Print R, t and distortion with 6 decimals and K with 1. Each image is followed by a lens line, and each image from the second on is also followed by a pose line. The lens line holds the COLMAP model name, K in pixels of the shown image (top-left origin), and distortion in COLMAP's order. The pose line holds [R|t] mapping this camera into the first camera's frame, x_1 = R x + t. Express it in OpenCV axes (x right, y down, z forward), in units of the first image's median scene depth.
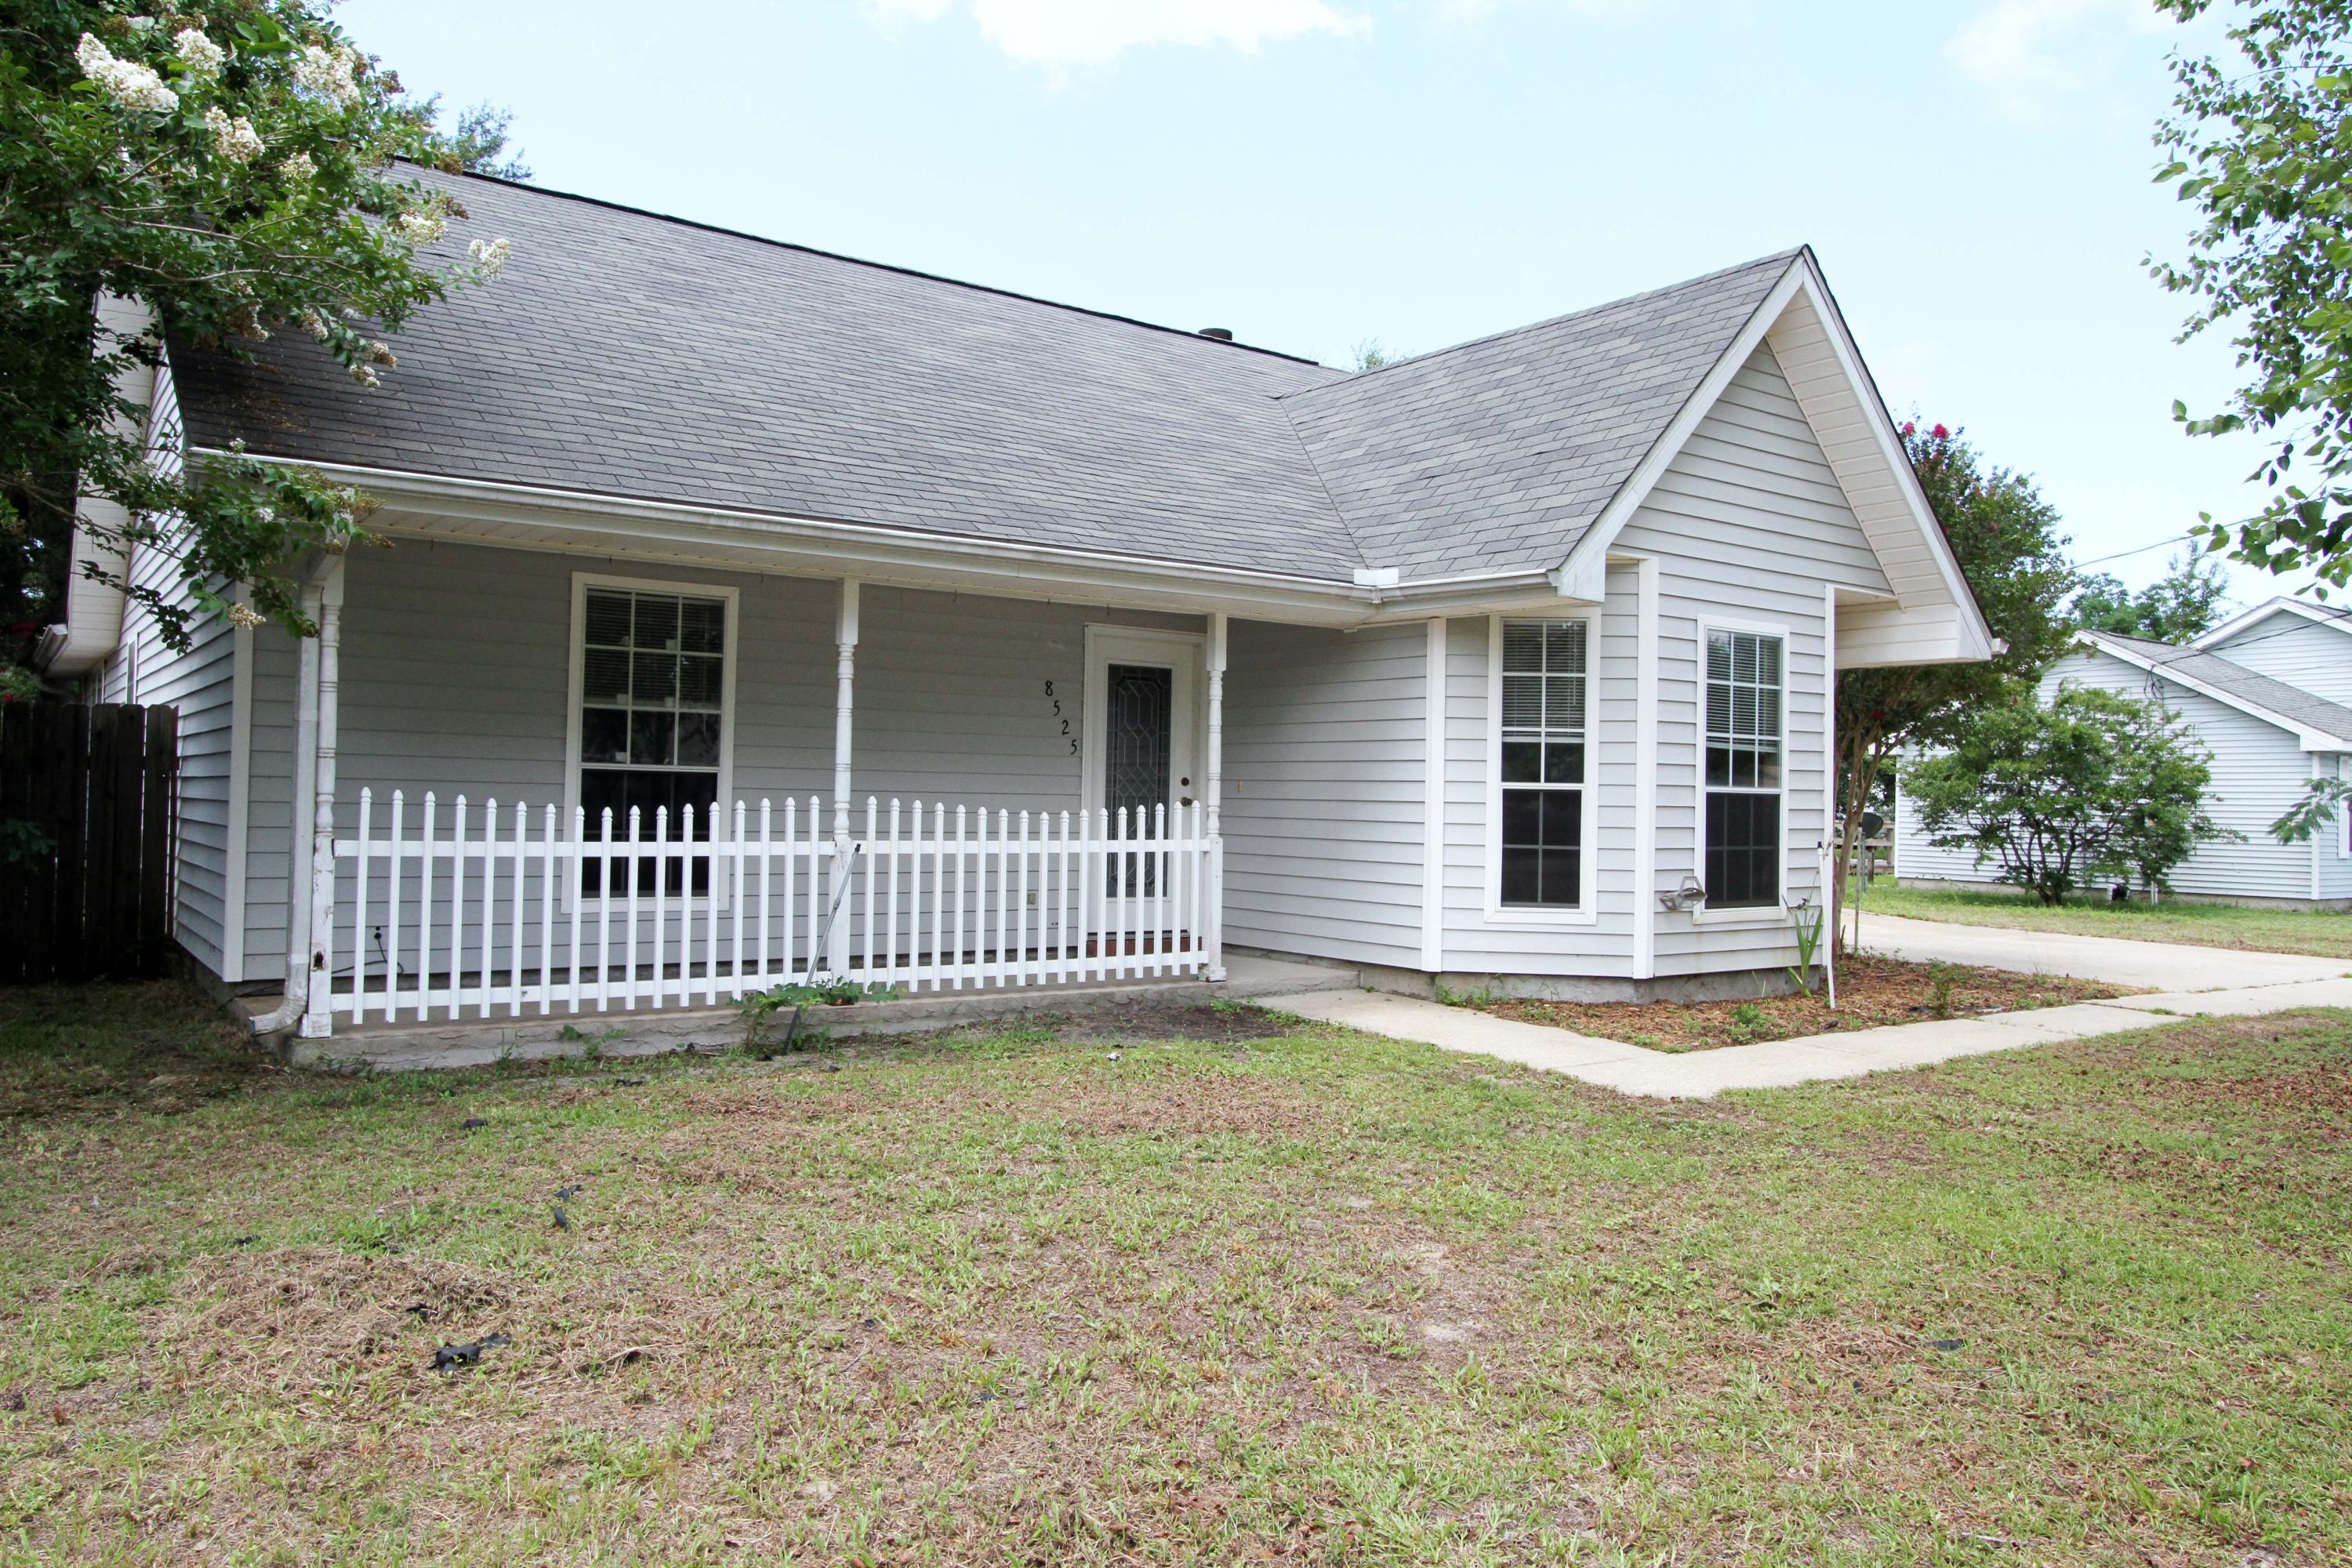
lens RADIAL K [[1687.9, 0, 1175.8], [0, 1687.9, 782.0], [0, 0, 1]] dist [-0.002981, -0.000530]
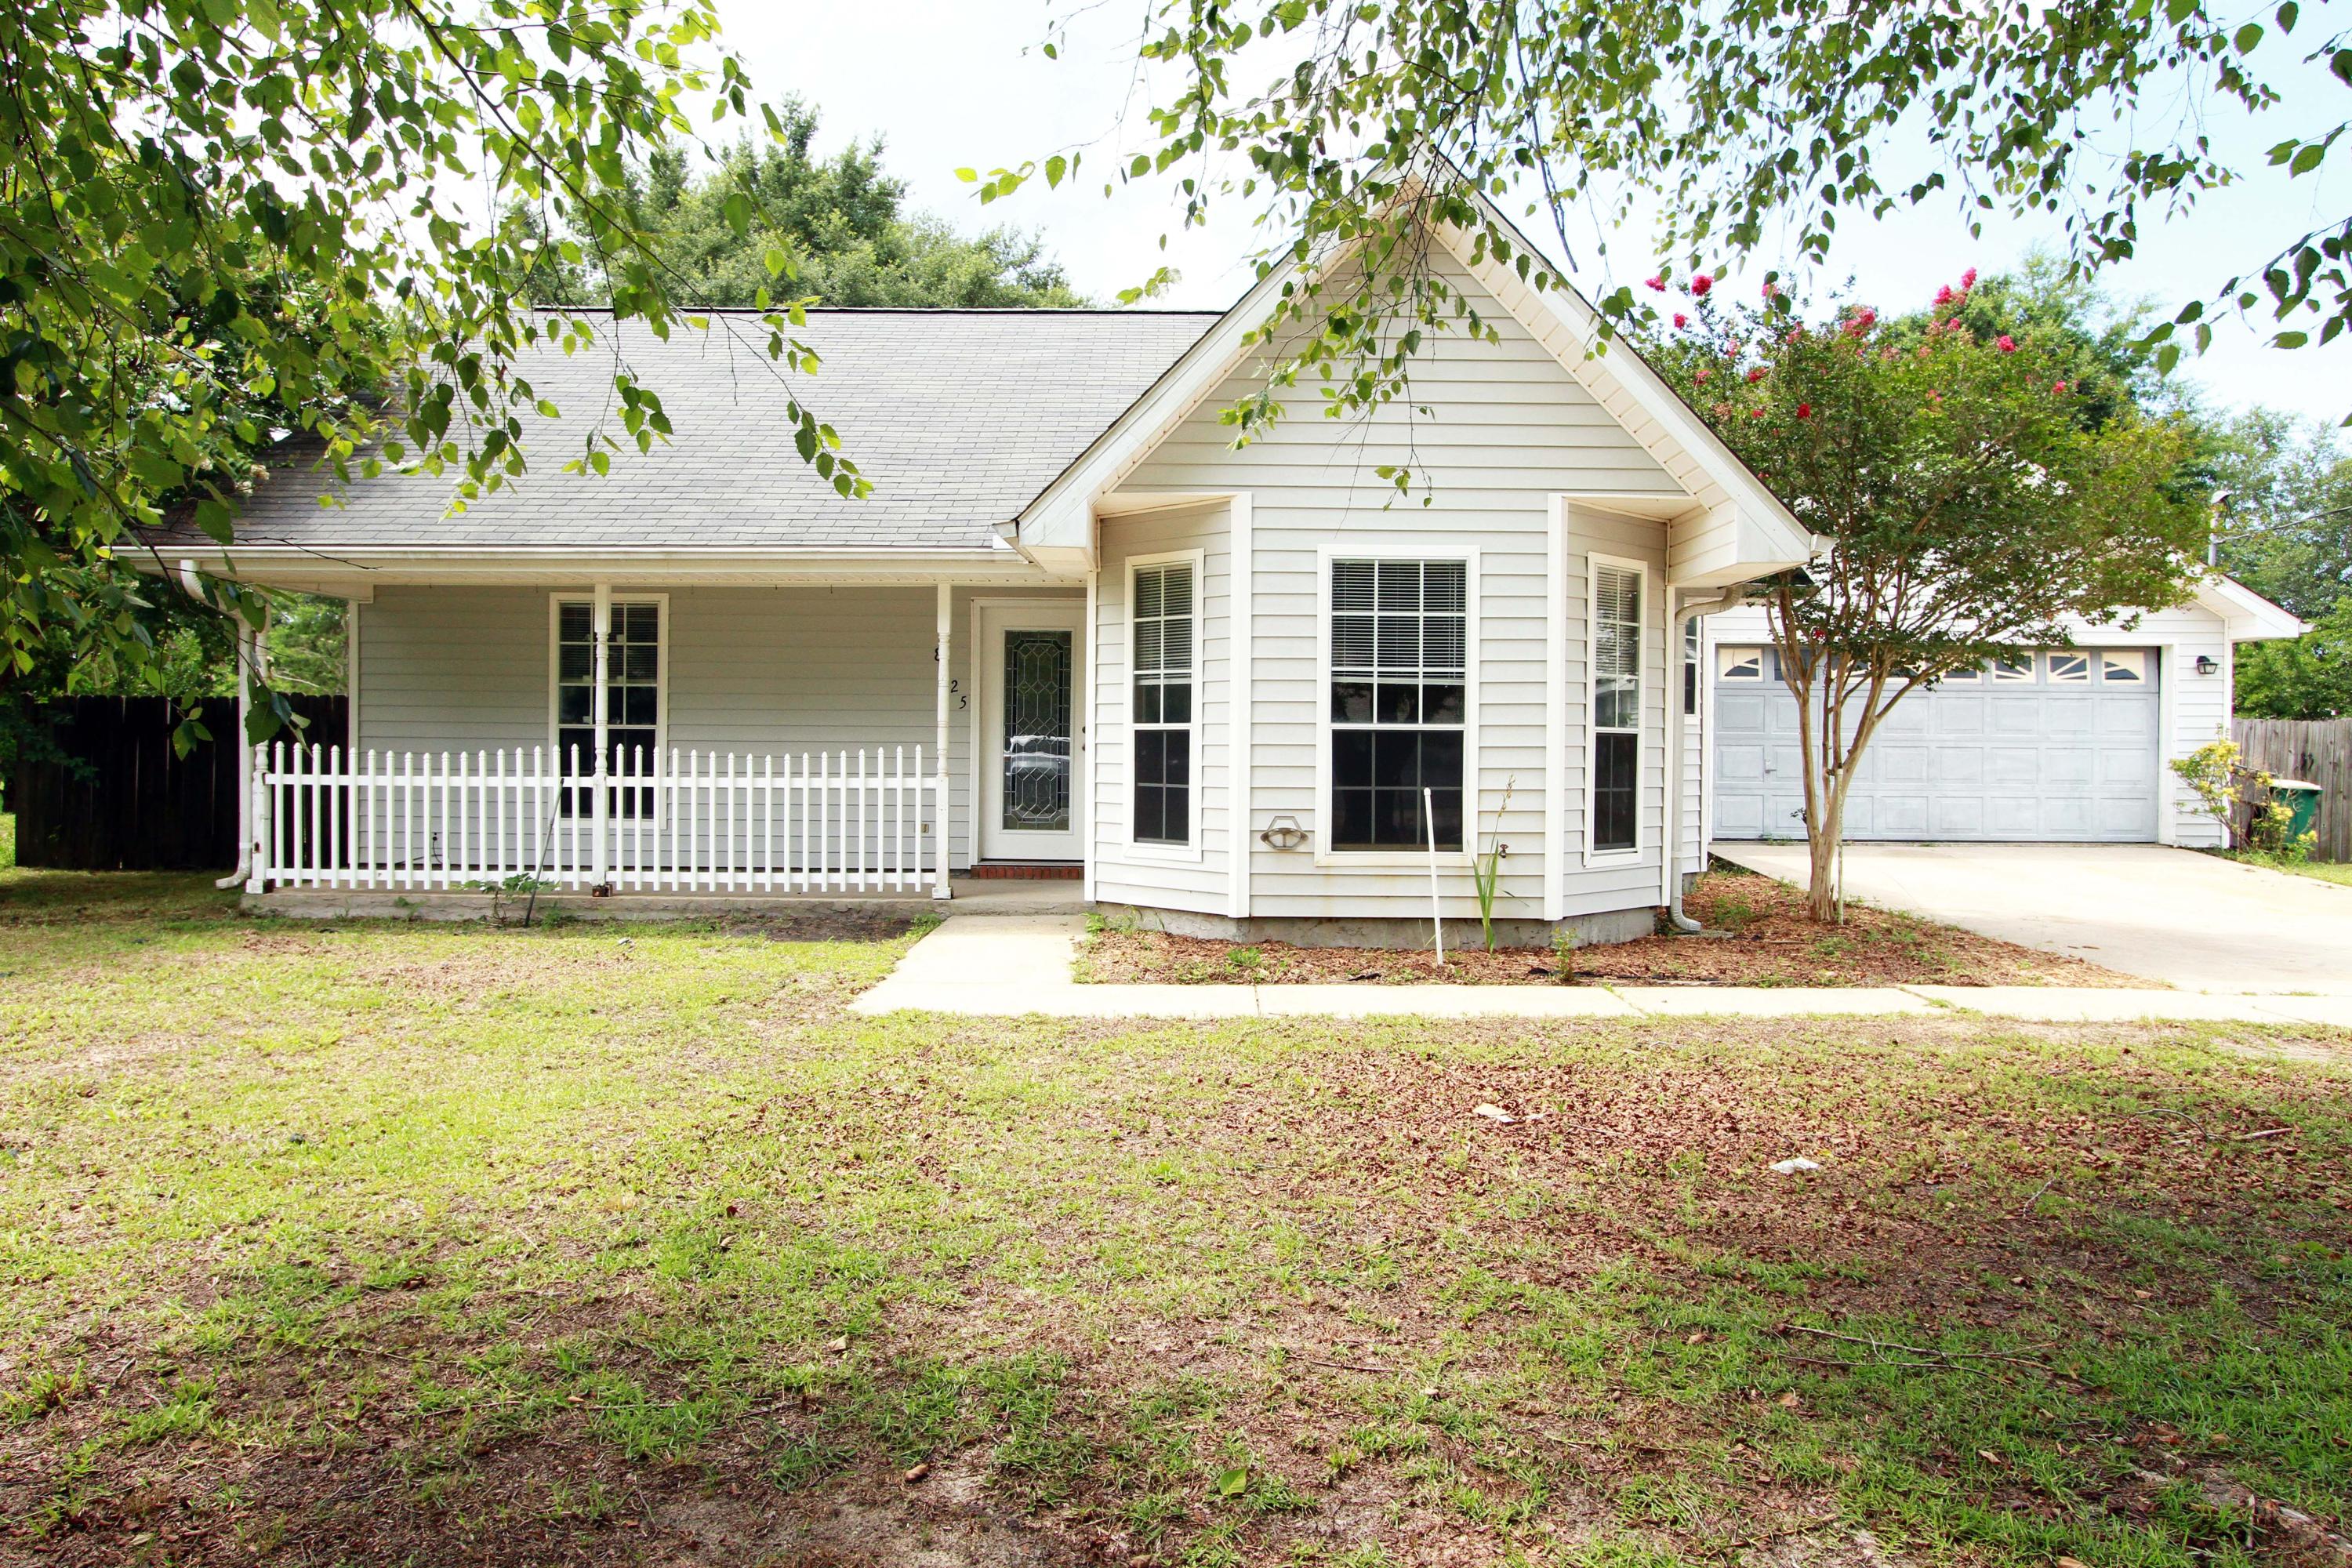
lens RADIAL K [[1474.3, 0, 1175.0], [0, 1474.3, 779.6], [0, 0, 1]] dist [-0.010201, 0.004751]
pose [[0.800732, 0.000742, -0.599022, 0.767751], [0.013635, 0.999718, 0.019465, 0.017433], [0.598868, -0.023754, 0.800496, 0.280734]]
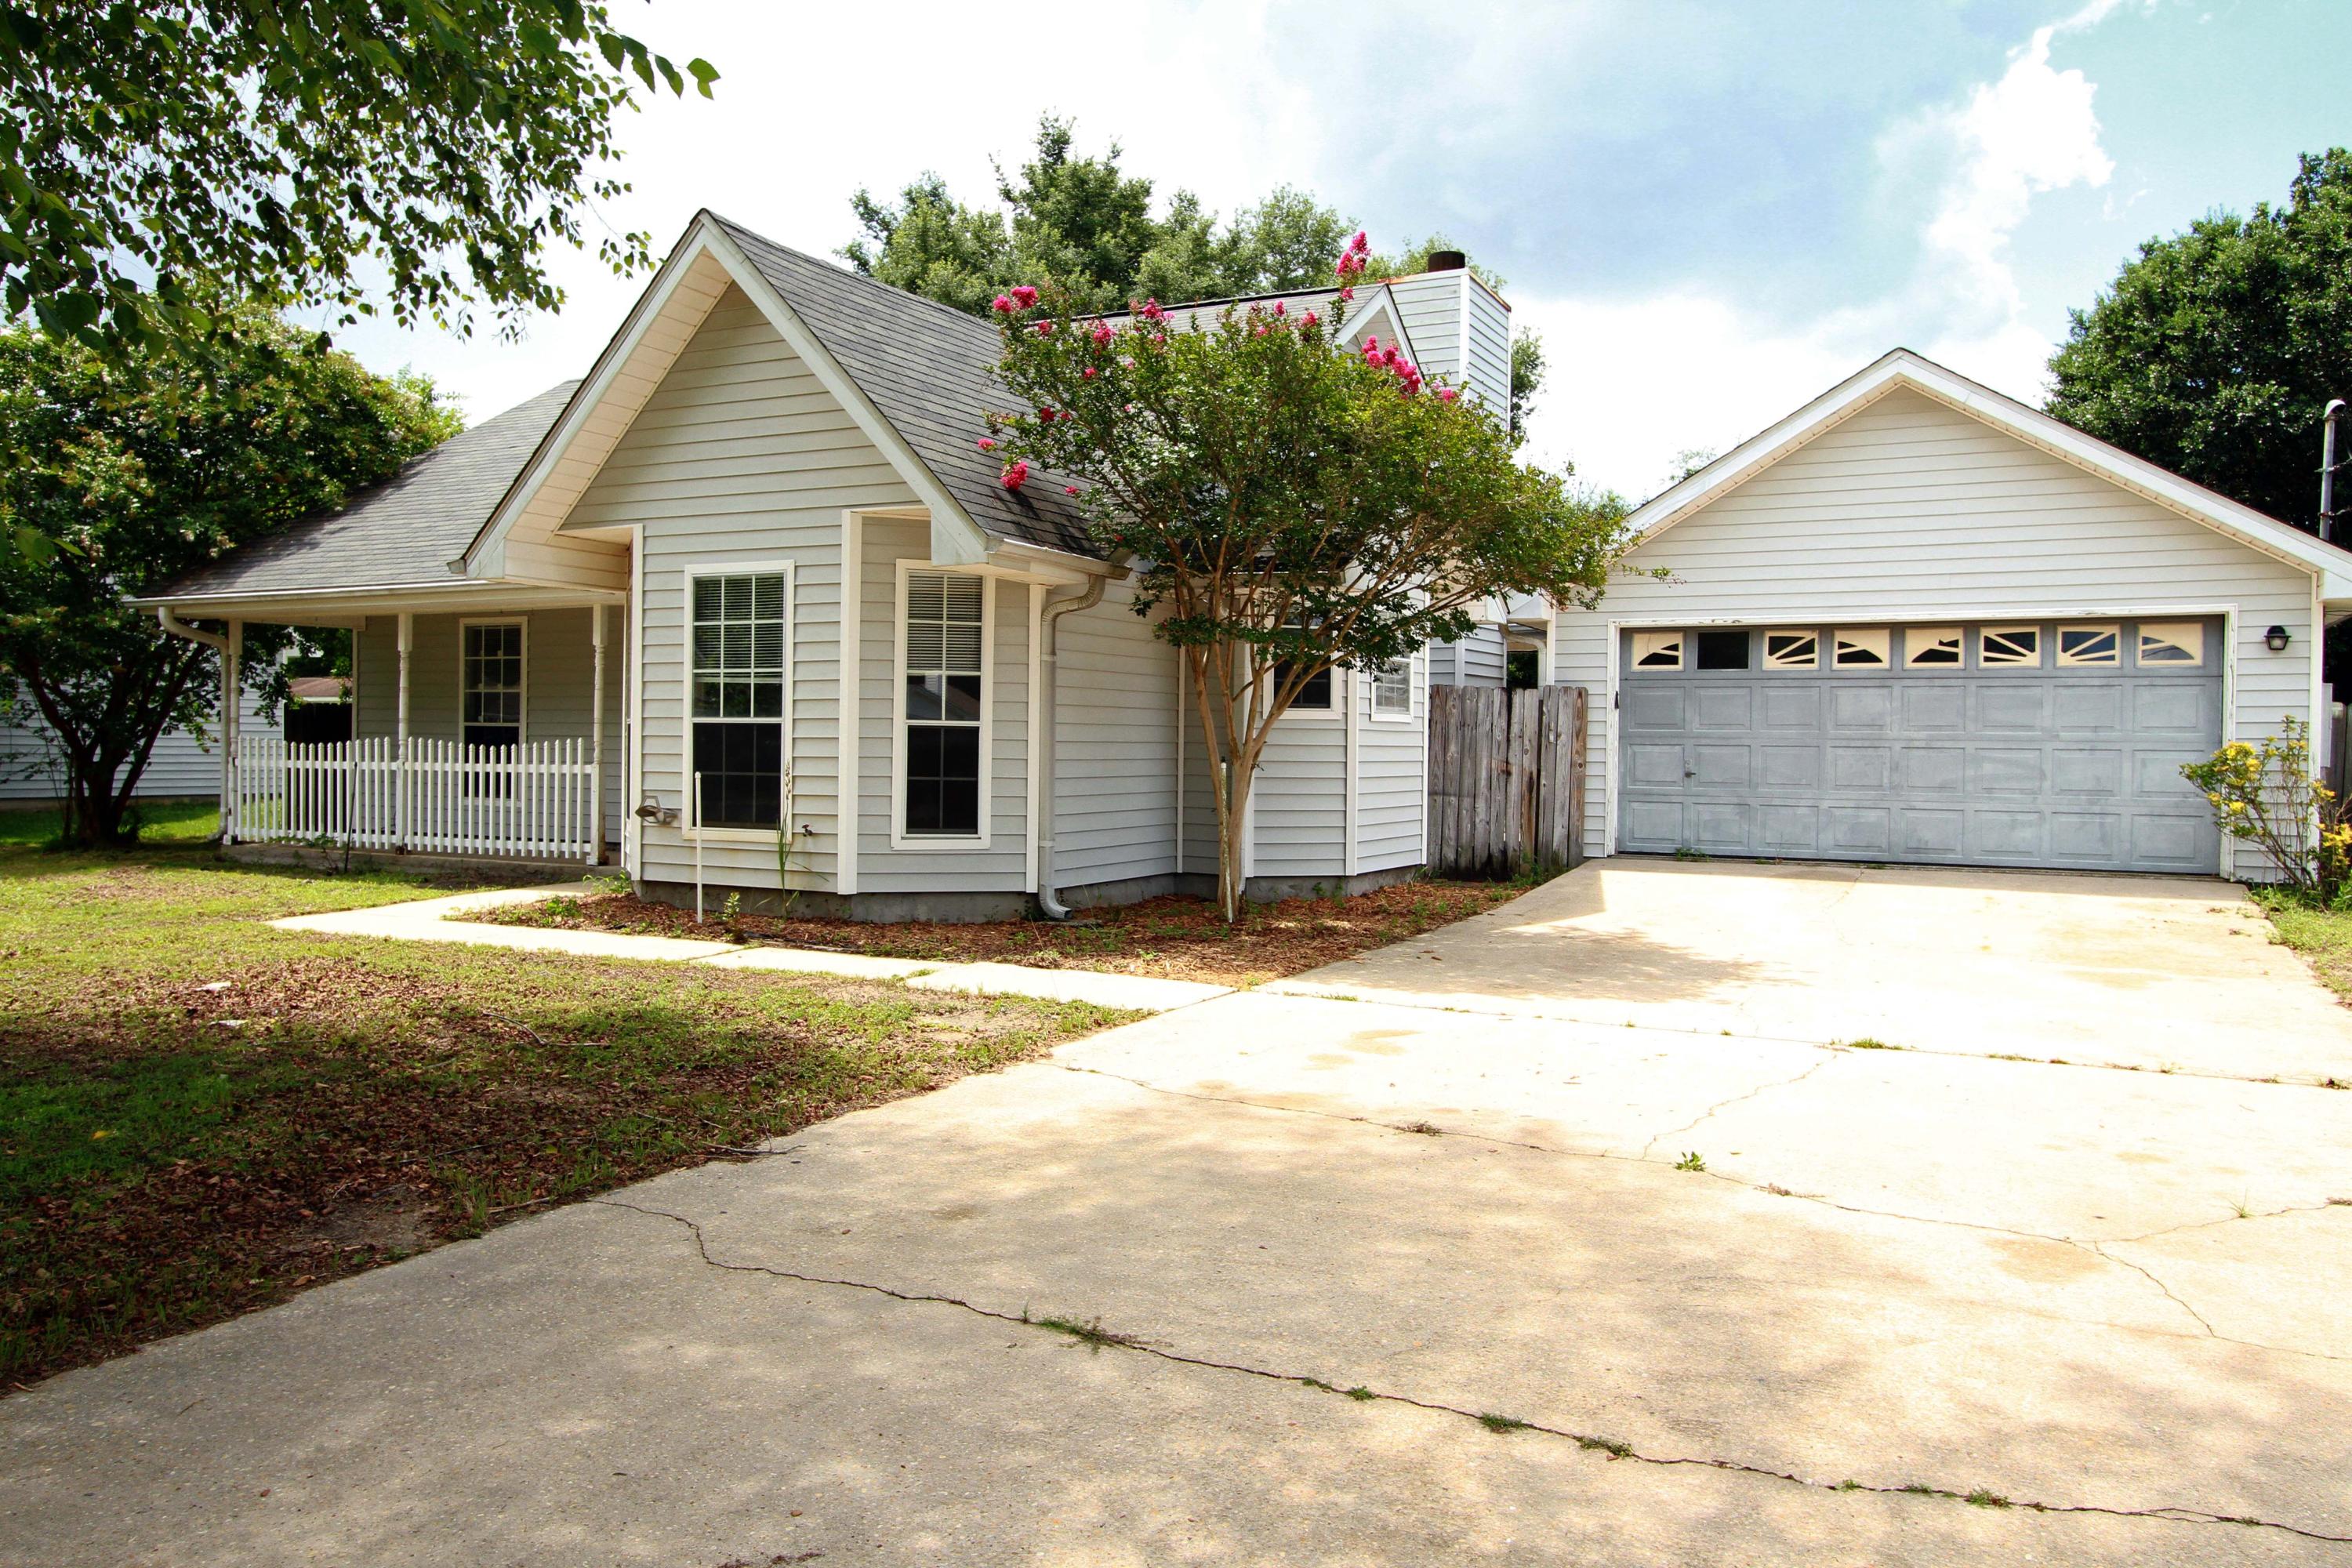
lens RADIAL K [[1687.9, 0, 1173.4], [0, 1687.9, 783.8], [0, 0, 1]] dist [-0.002981, -0.000530]
pose [[0.447881, 0.006273, -0.894071, 1.505634], [0.005336, 0.999939, 0.009688, 0.038551], [0.894077, -0.009110, 0.447820, 0.804995]]
